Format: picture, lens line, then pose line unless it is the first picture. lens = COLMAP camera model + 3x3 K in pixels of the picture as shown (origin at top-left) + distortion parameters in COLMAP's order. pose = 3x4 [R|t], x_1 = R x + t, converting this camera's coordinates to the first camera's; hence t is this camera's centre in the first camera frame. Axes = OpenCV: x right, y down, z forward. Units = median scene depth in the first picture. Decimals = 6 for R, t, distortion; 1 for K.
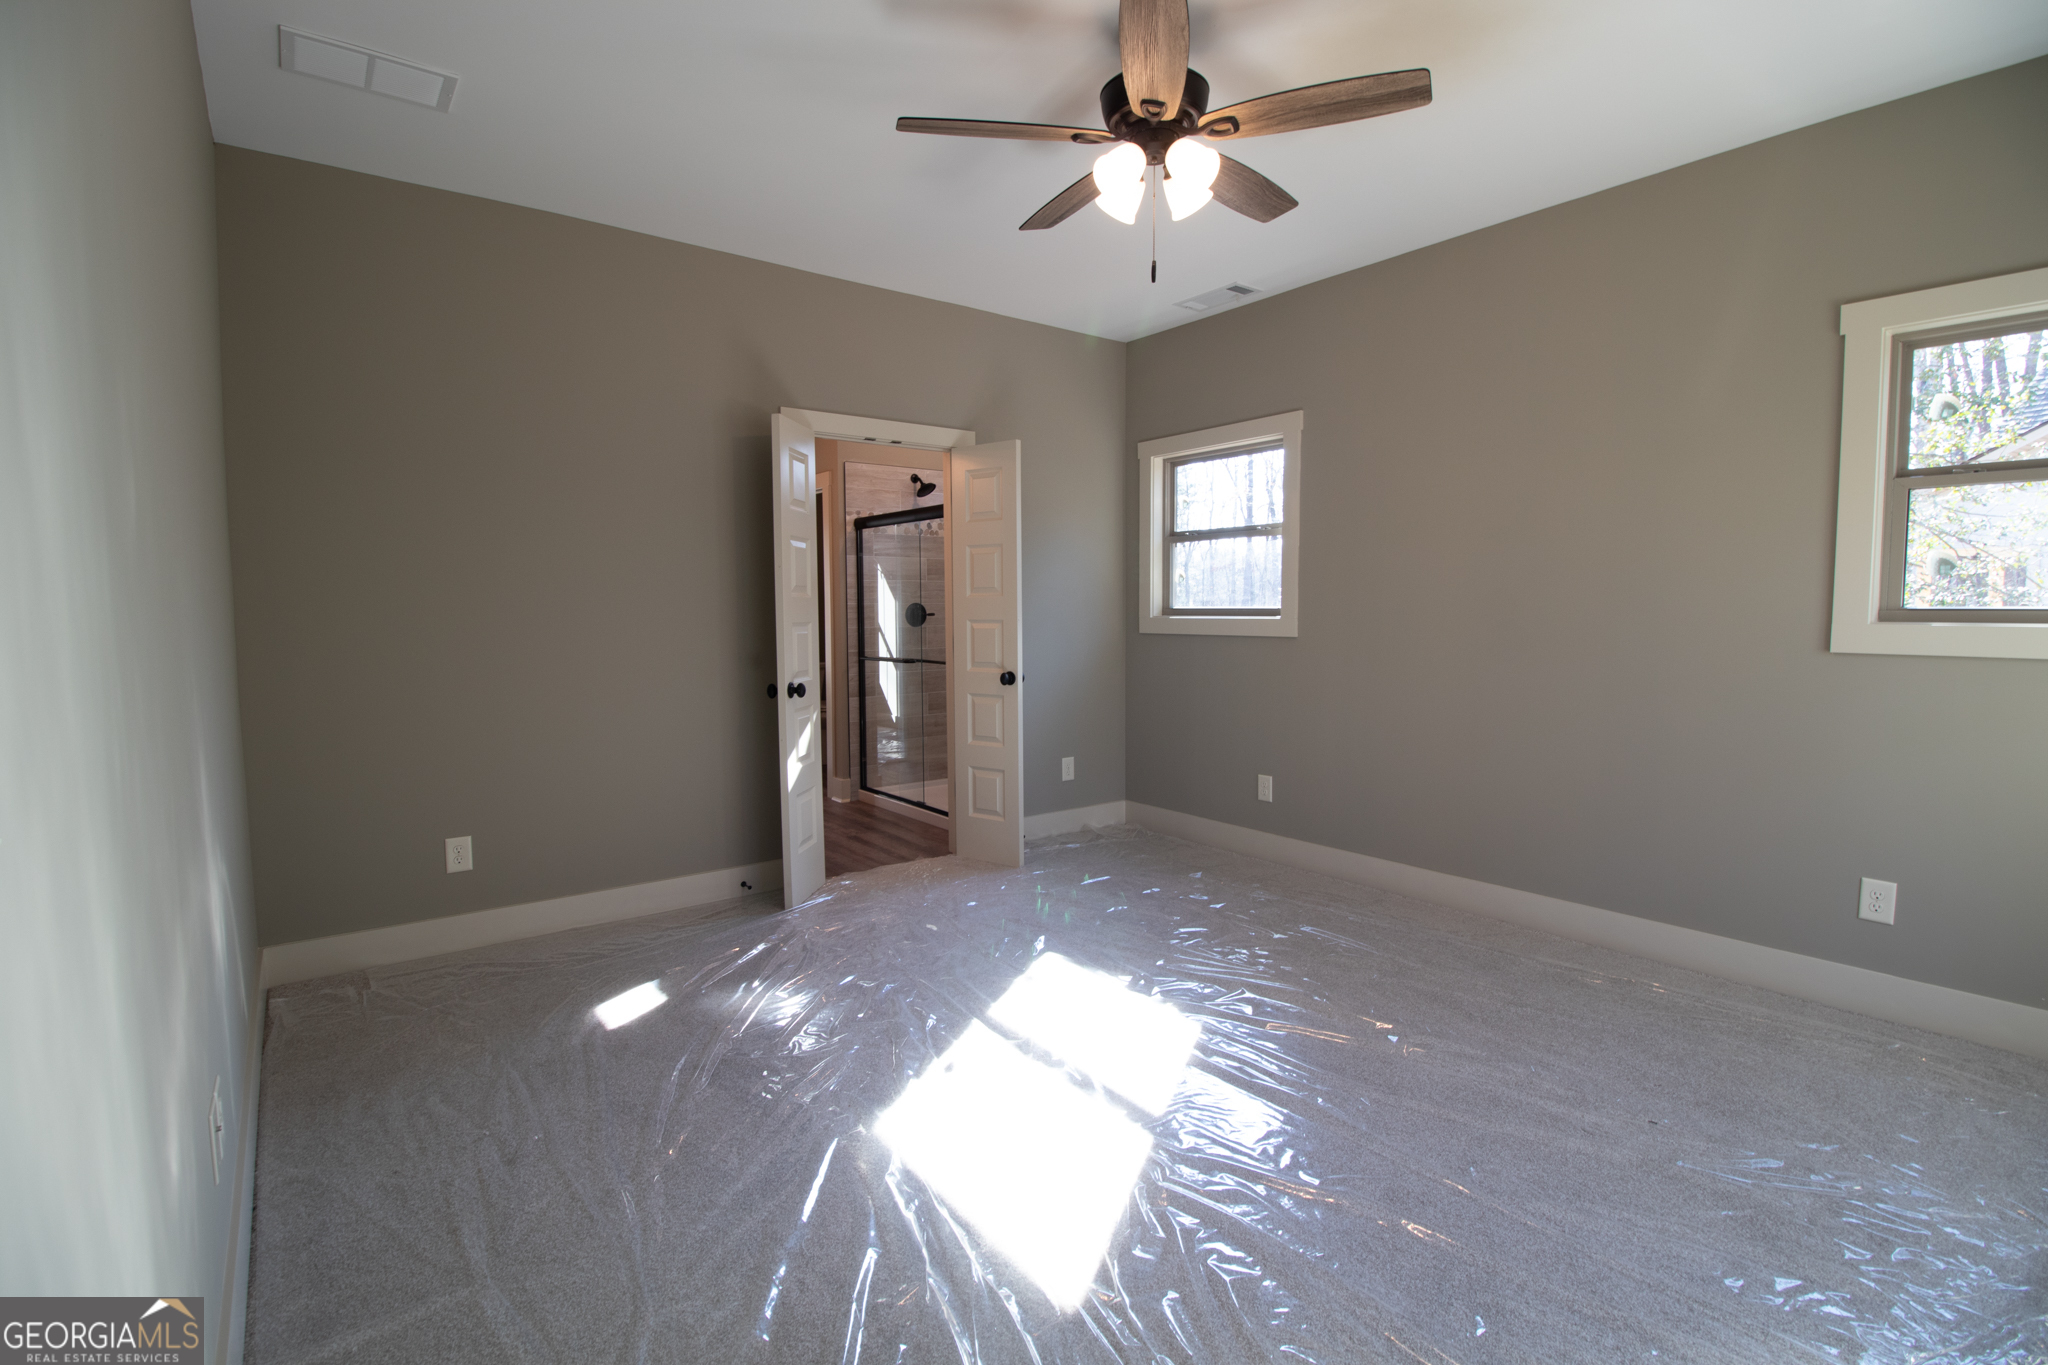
lens RADIAL K [[947.5, 0, 1032.1], [0, 947.5, 676.1], [0, 0, 1]] dist [0.000308, -0.012850]
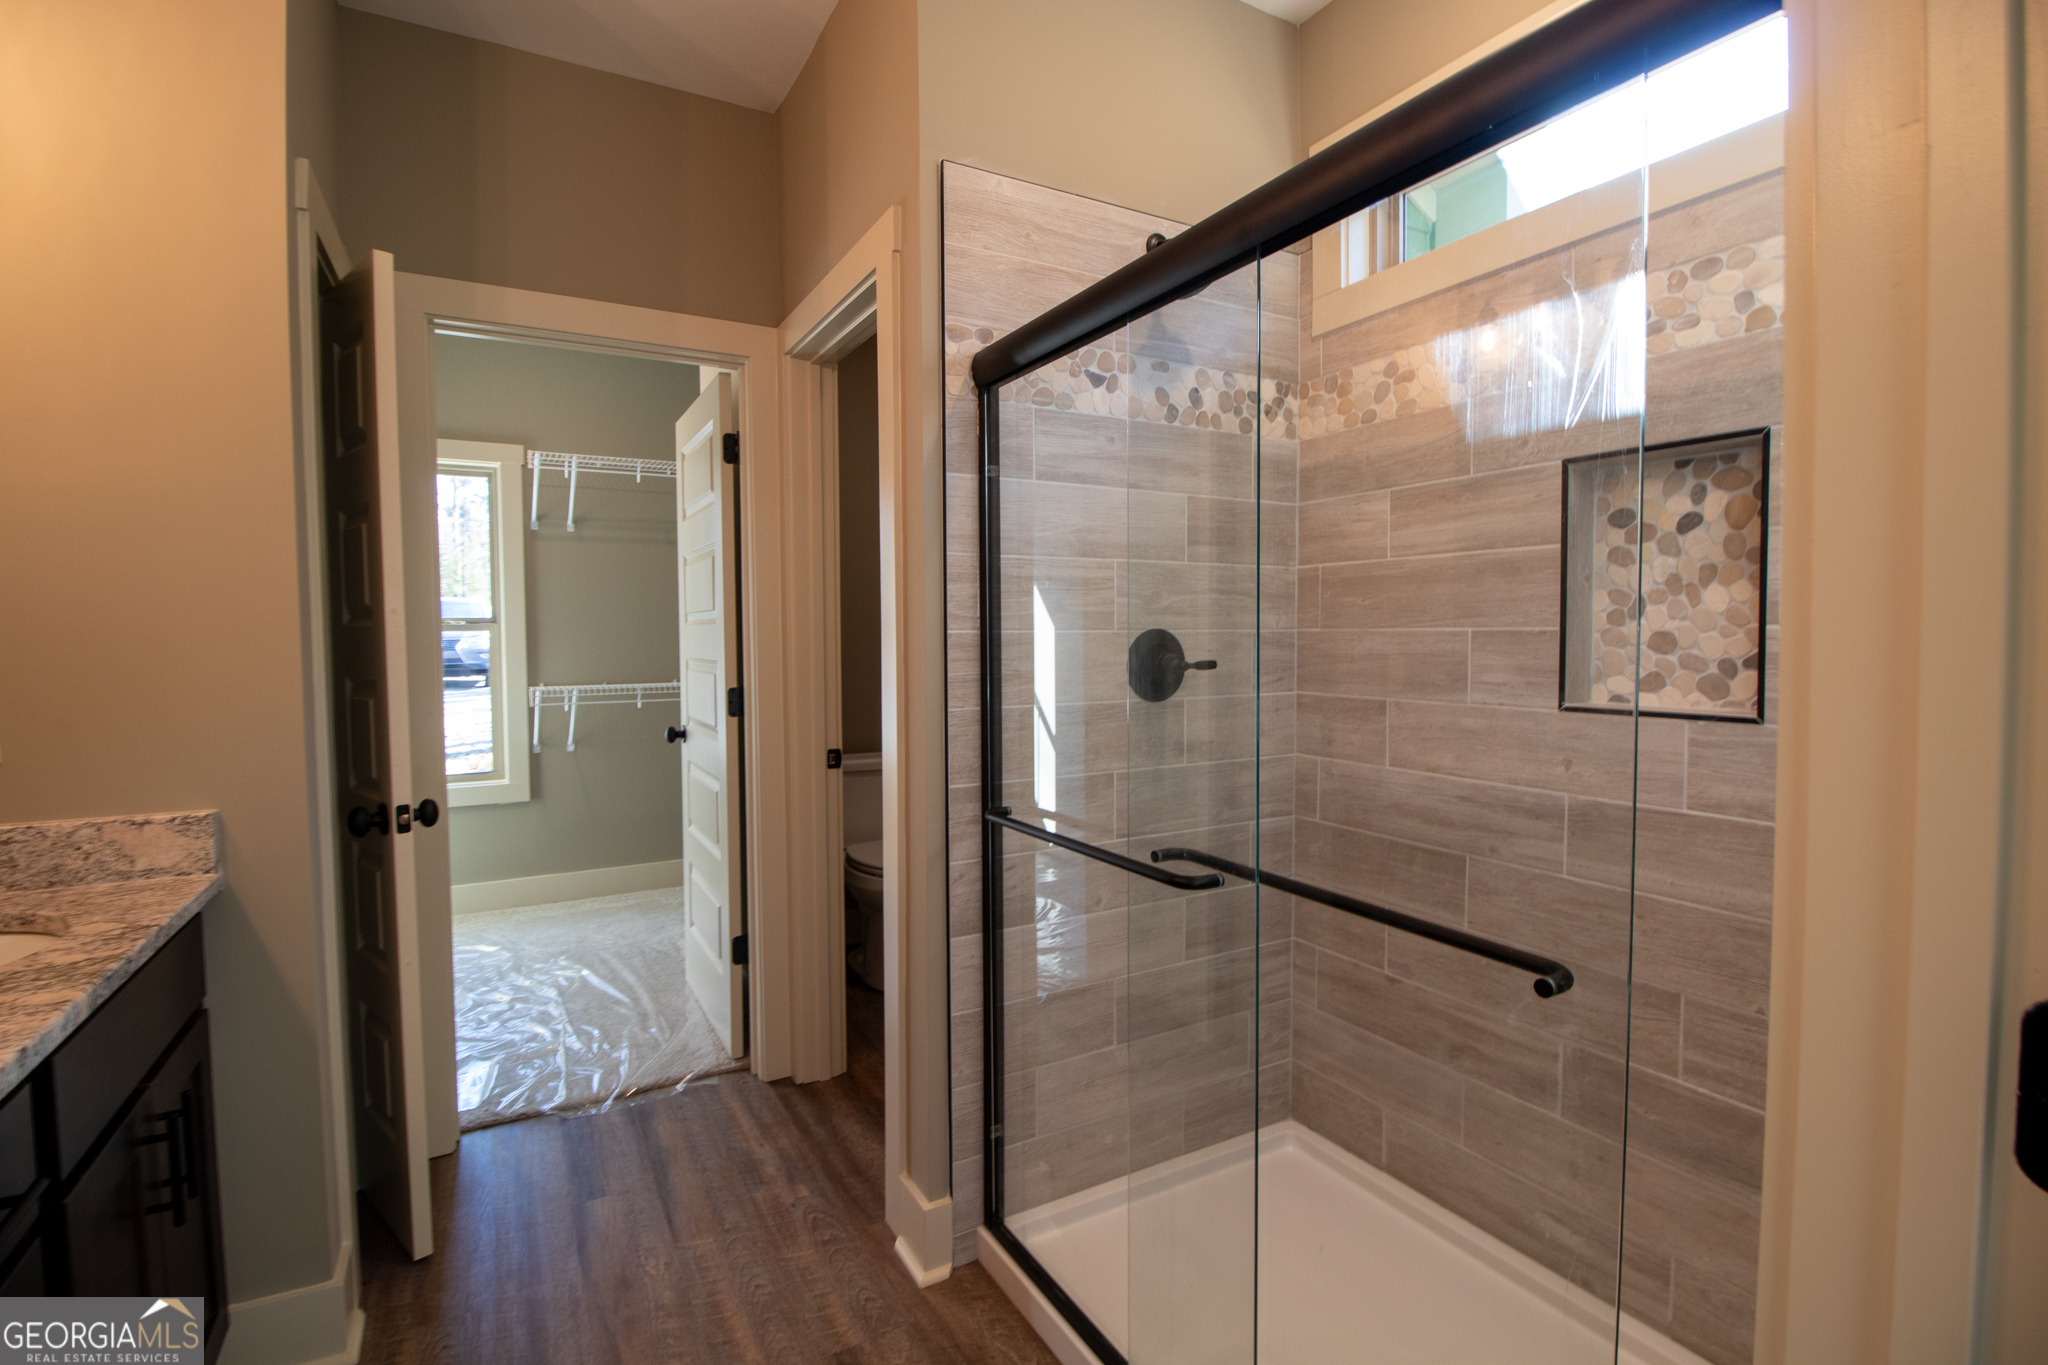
lens RADIAL K [[947.5, 0, 1019.2], [0, 947.5, 676.2], [0, 0, 1]] dist [0.000308, -0.012850]
pose [[0.985436, 0.005834, -0.169949, -0.119601], [-0.010772, 0.999546, -0.028148, -0.053550], [0.169708, 0.029569, 0.985051, 0.700376]]
